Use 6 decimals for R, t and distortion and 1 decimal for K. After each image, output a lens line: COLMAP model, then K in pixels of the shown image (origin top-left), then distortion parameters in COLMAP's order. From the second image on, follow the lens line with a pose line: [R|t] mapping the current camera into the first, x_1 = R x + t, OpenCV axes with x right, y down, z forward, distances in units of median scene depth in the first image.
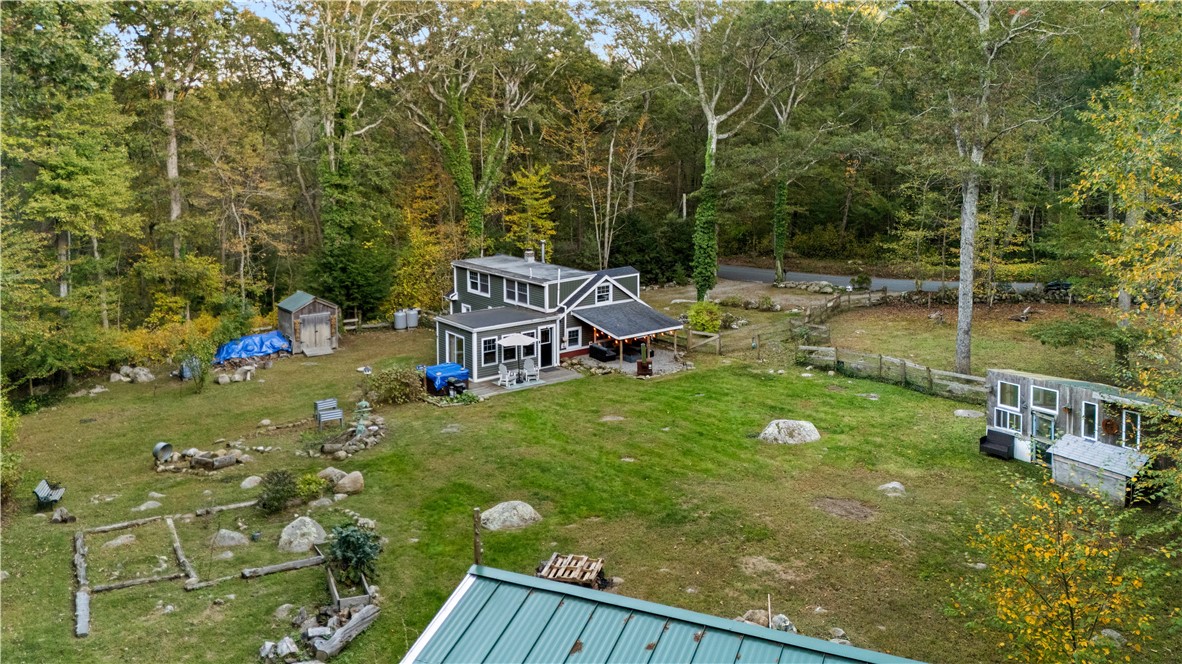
lens RADIAL K [[873.7, 0, 591.0], [0, 873.7, 332.0], [0, 0, 1]] dist [-0.005128, -0.000476]
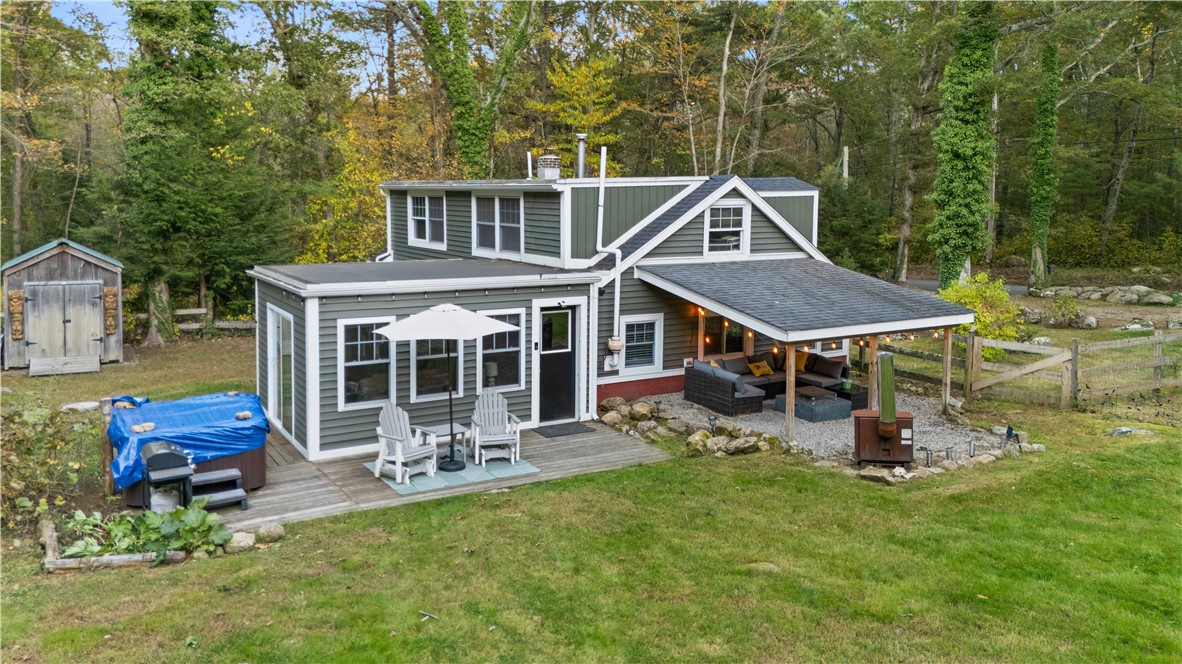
lens RADIAL K [[879.3, 0, 539.5], [0, 879.3, 289.6], [0, 0, 1]] dist [0.012213, 0.001662]
pose [[0.987075, 0.021289, -0.158837, -0.004196], [-0.039608, 0.992796, -0.113078, 0.027286], [0.155286, 0.117908, 0.980808, 0.647405]]
